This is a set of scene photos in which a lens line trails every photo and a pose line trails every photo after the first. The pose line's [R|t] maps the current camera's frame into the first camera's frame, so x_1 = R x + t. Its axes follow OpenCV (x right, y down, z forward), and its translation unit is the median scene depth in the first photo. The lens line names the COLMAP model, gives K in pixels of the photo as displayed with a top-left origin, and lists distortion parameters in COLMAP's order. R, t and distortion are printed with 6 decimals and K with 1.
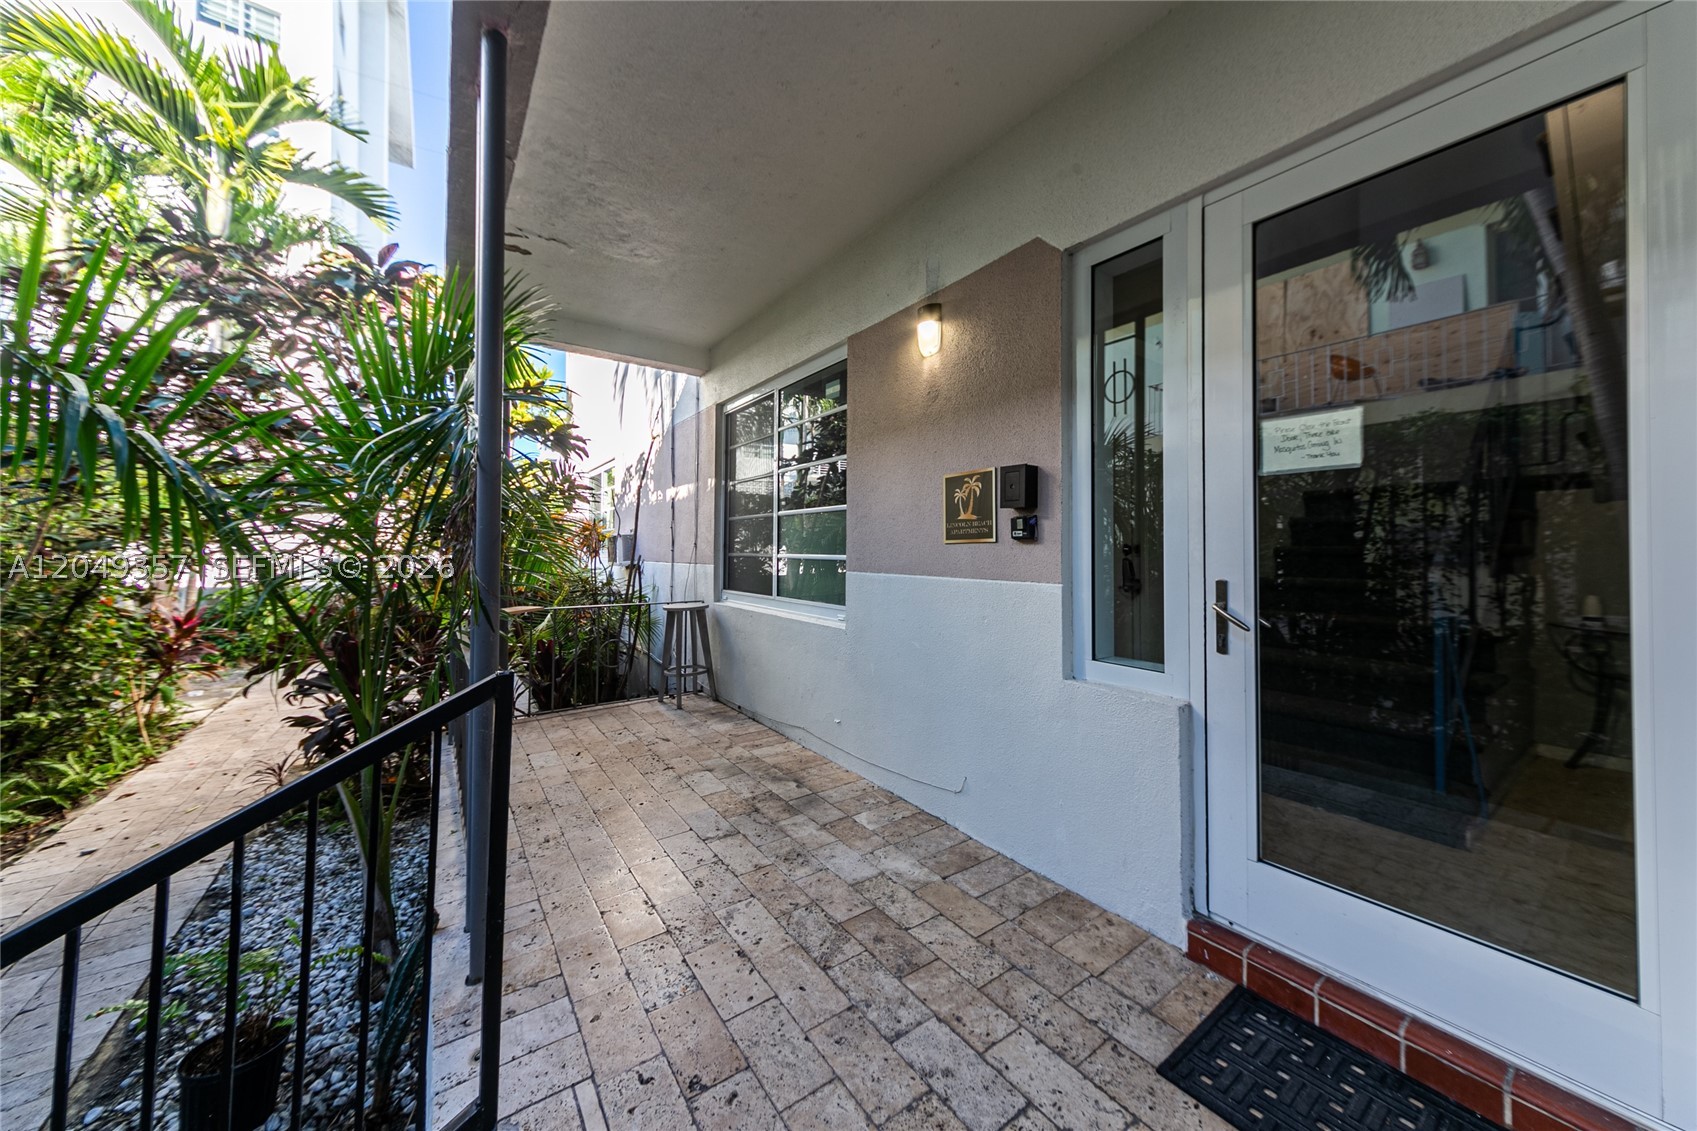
lens RADIAL K [[584.3, 0, 853.3], [0, 584.3, 549.1], [0, 0, 1]] dist [-0.002326, 0.000190]
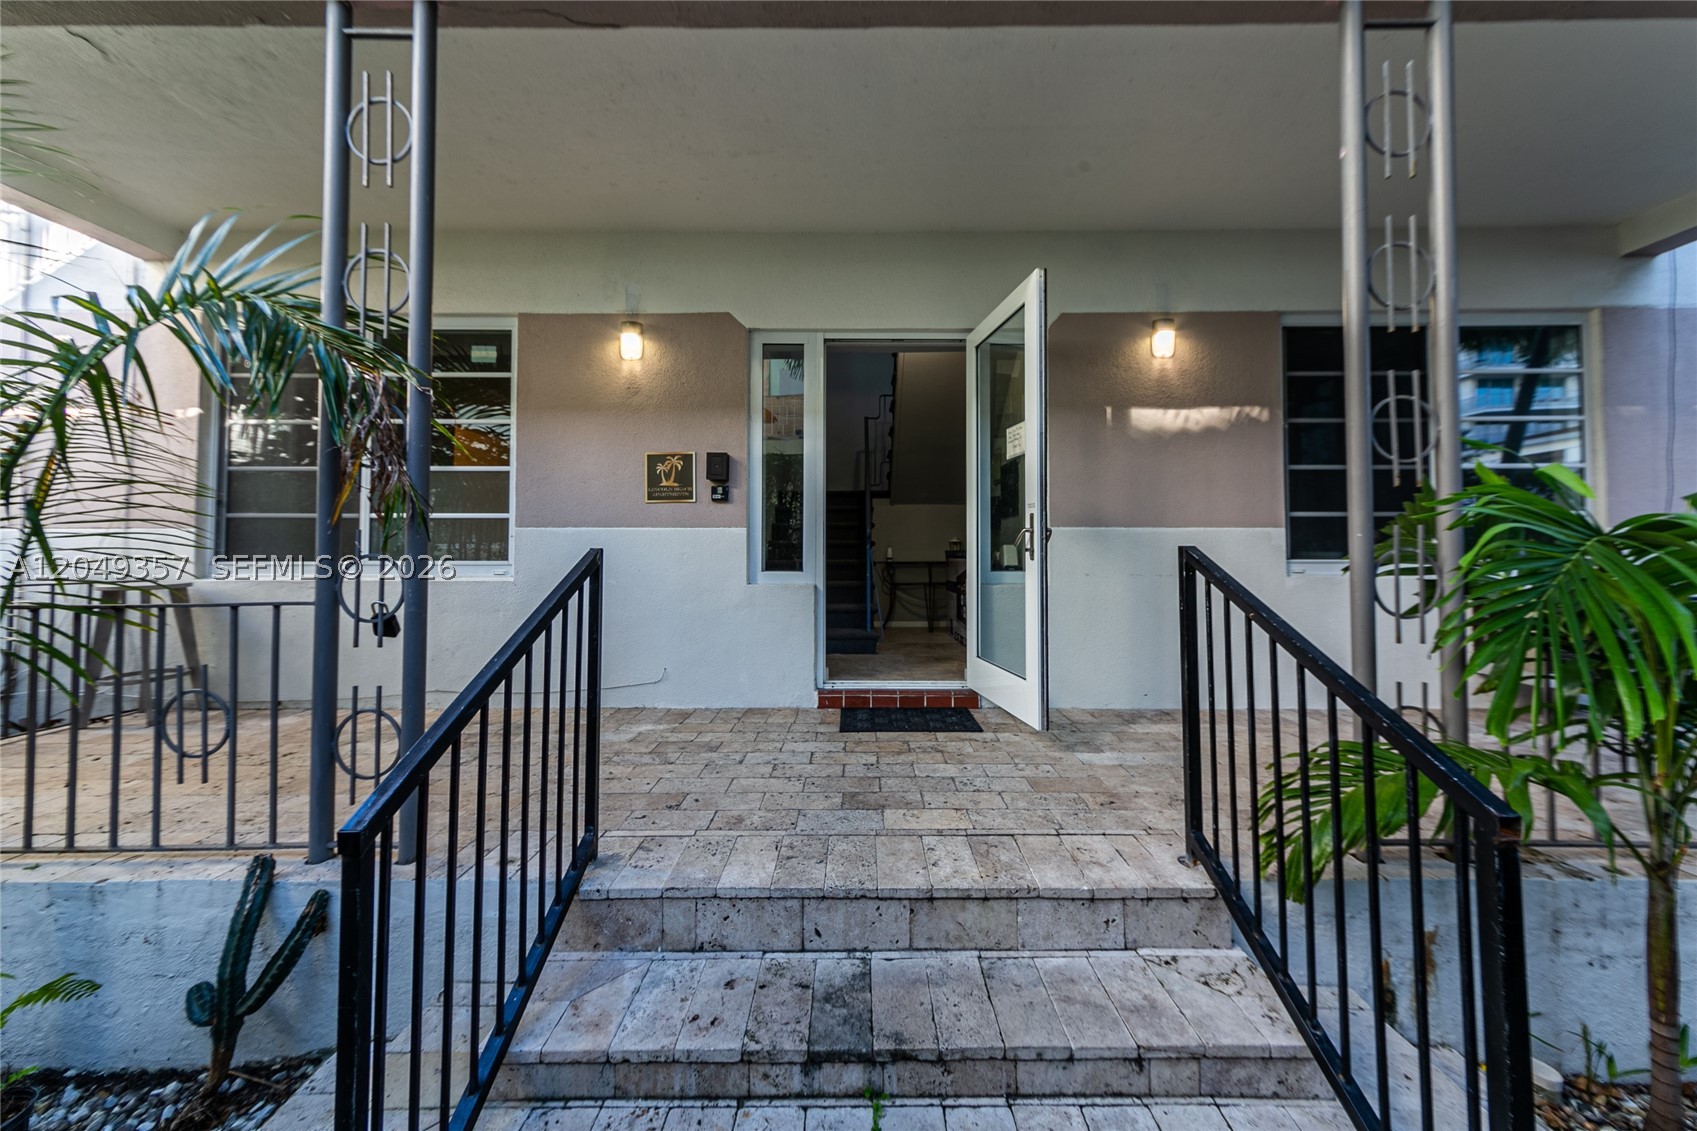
lens RADIAL K [[584.3, 0, 850.9], [0, 584.3, 553.7], [0, 0, 1]] dist [-0.002326, 0.000190]
pose [[0.592456, 0.000255, 0.805603, -0.713094], [-0.003837, 0.999989, 0.002505, 0.113264], [-0.805593, -0.004576, 0.592451, -0.204680]]
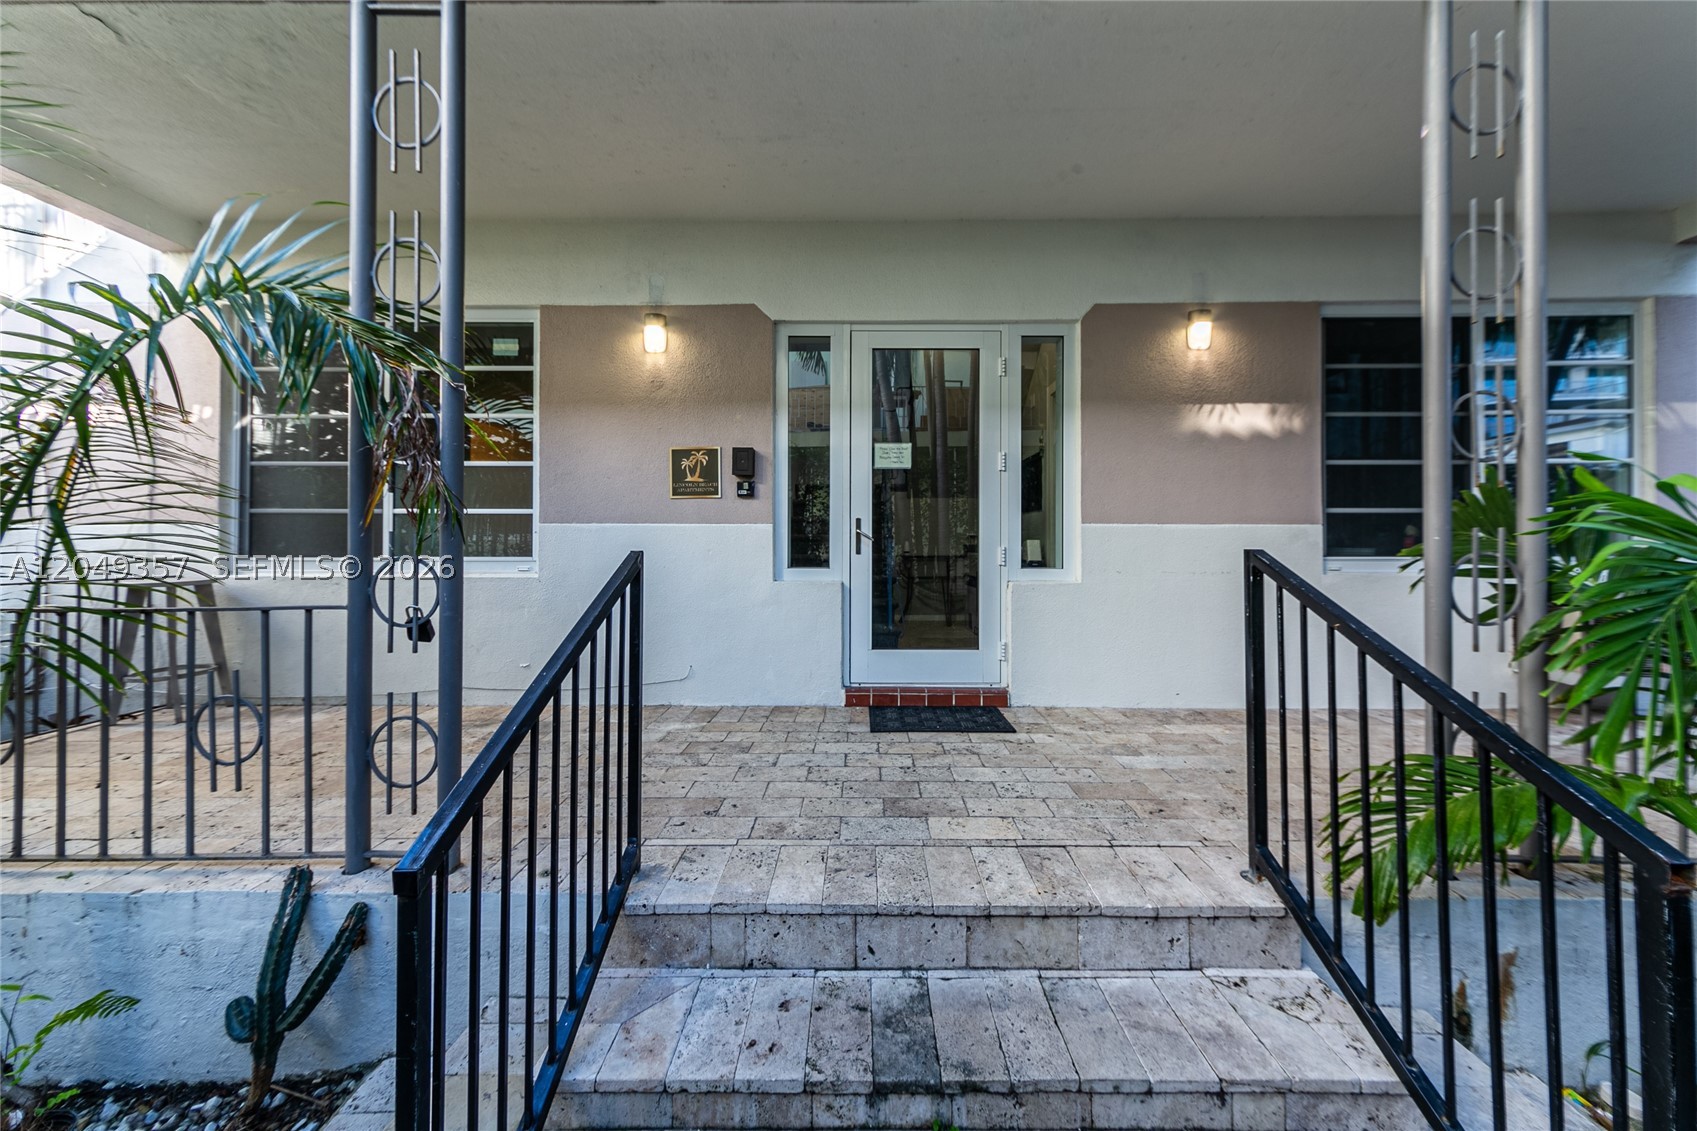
lens RADIAL K [[584.3, 0, 862.5], [0, 584.3, 558.4], [0, 0, 1]] dist [-0.002326, 0.000190]
pose [[0.598881, -0.014470, 0.800707, -0.713667], [-0.004988, 0.999750, 0.021798, 0.105487], [-0.800822, -0.017048, 0.598659, -0.170660]]
